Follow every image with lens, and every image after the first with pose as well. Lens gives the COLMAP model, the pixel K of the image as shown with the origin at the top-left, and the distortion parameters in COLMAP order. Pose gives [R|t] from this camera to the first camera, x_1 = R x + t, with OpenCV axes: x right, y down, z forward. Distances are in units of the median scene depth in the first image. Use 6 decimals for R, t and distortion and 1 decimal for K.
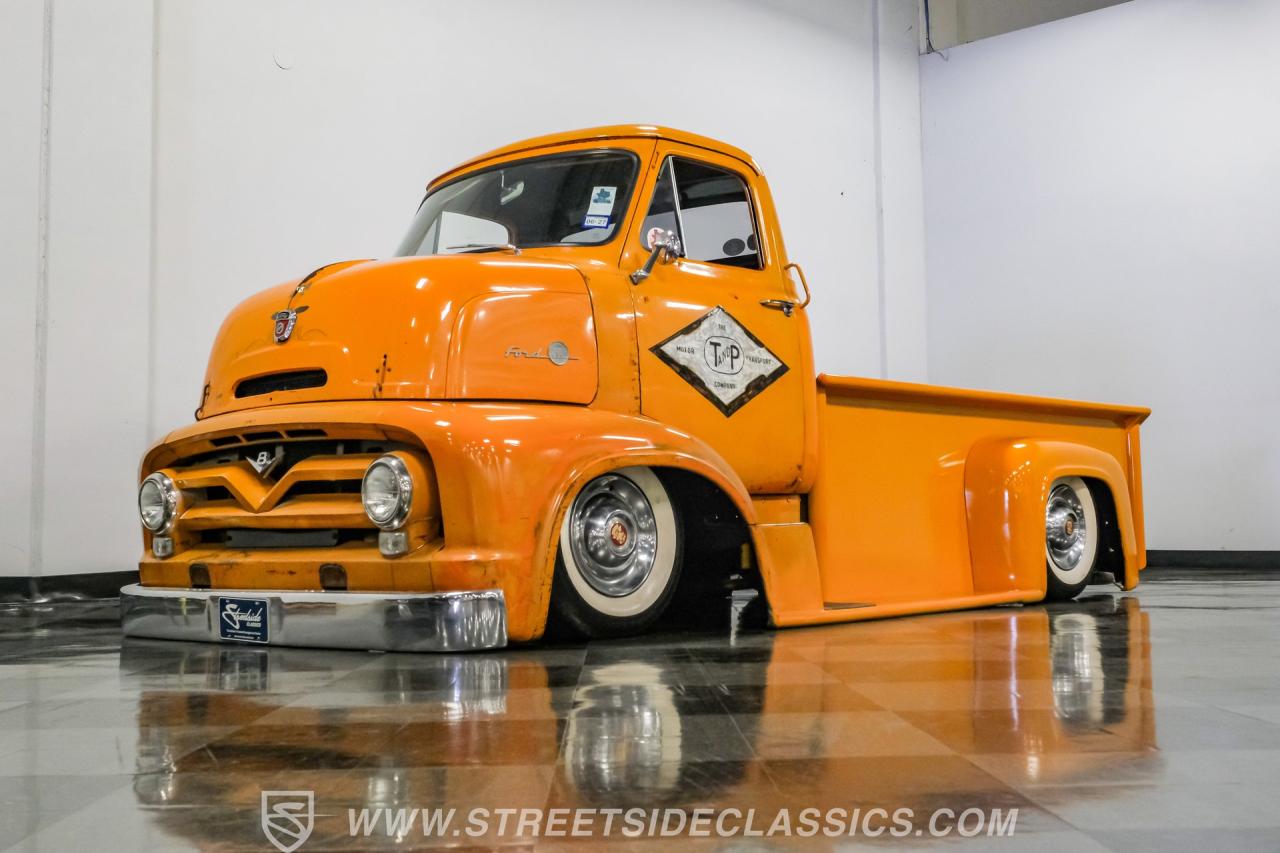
lens RADIAL K [[1600.1, 0, 633.5], [0, 1600.1, 428.5], [0, 0, 1]] dist [-0.114715, 0.000000]
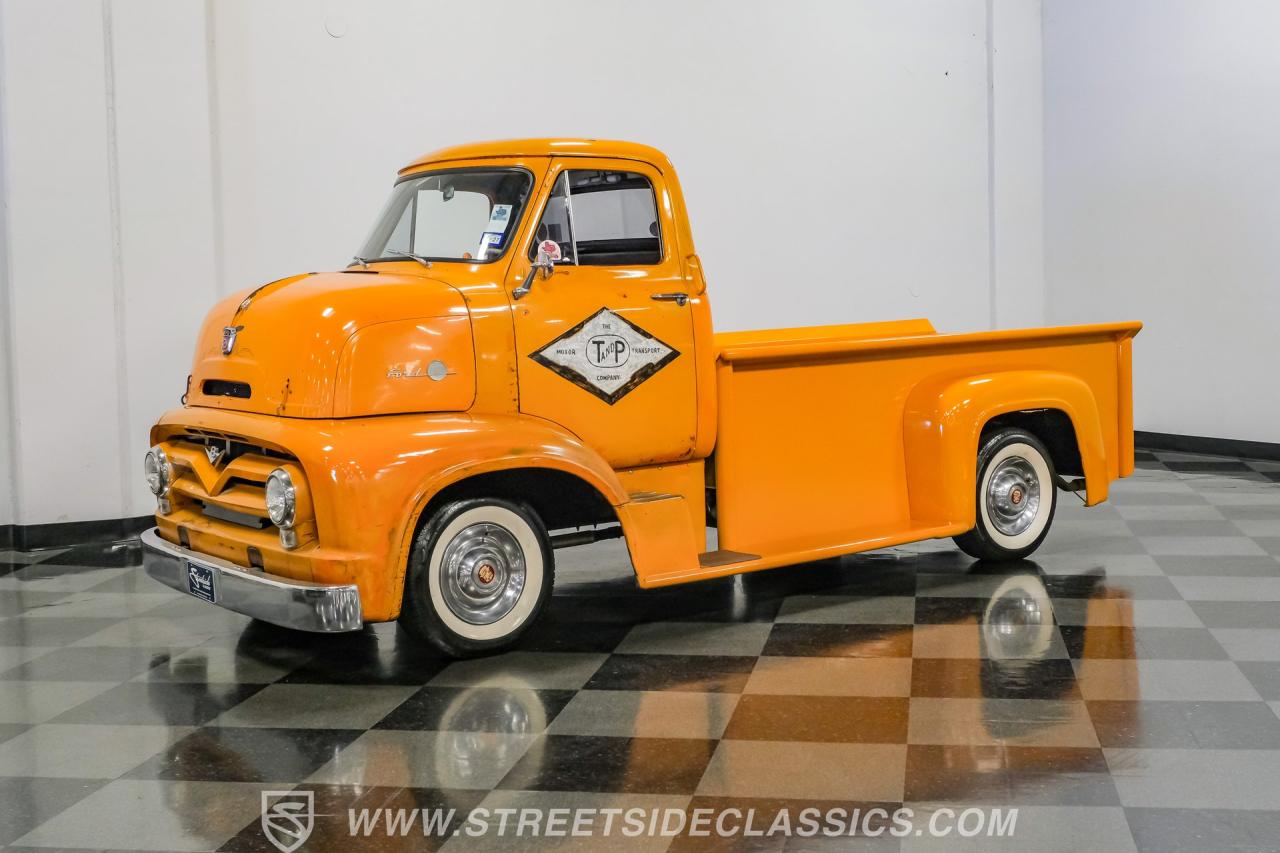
lens RADIAL K [[1679.2, 0, 644.0], [0, 1679.2, 419.3], [0, 0, 1]] dist [-0.105303, 0.000000]
pose [[0.981682, 0.011057, -0.190203, 0.322490], [0.017864, 0.988574, 0.149671, -0.183439], [0.189685, -0.150327, 0.970269, -0.176363]]
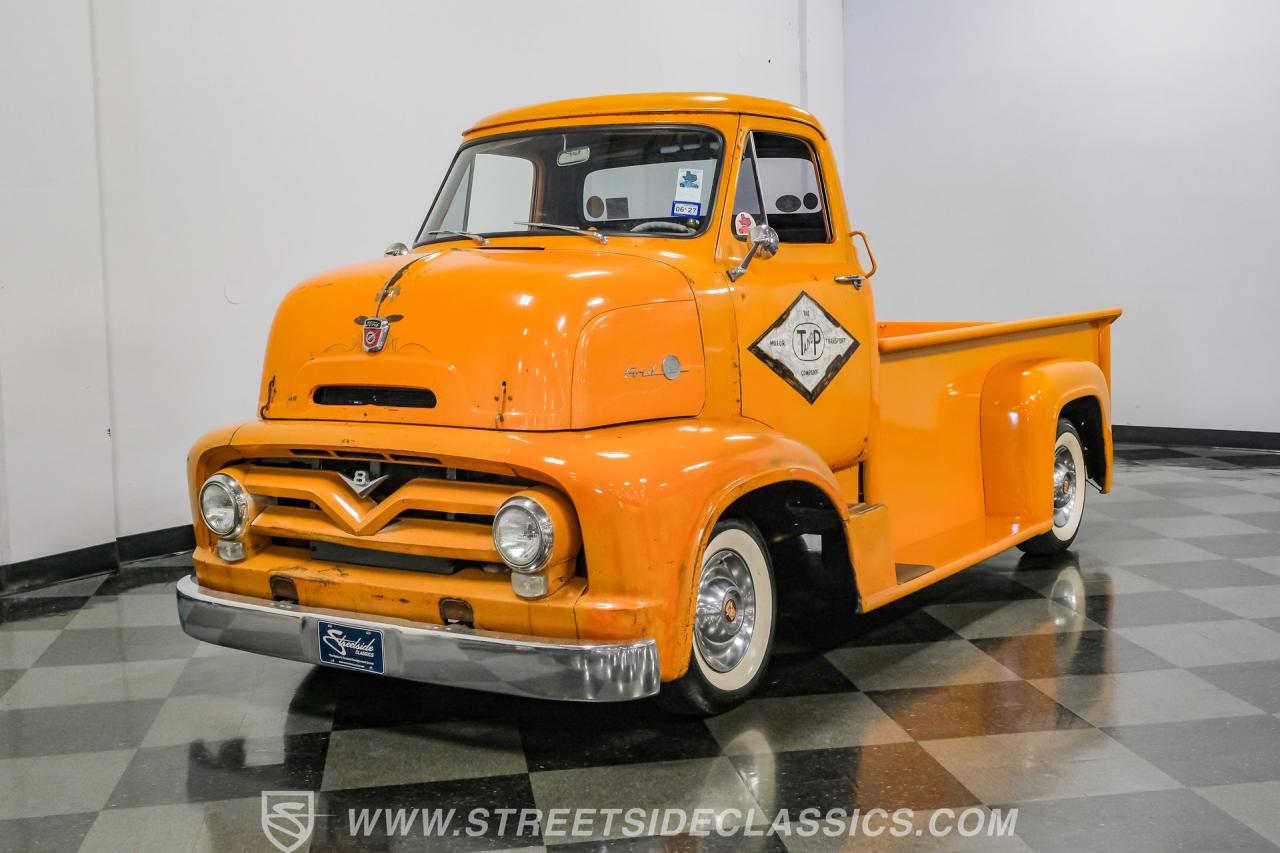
lens RADIAL K [[1600.1, 0, 695.5], [0, 1600.1, 407.3], [0, 0, 1]] dist [-0.114715, 0.000000]
pose [[0.987026, -0.018482, 0.159490, -0.177286], [-0.005449, 0.988925, 0.148319, -0.157707], [-0.160465, -0.147264, 0.975994, 0.039254]]
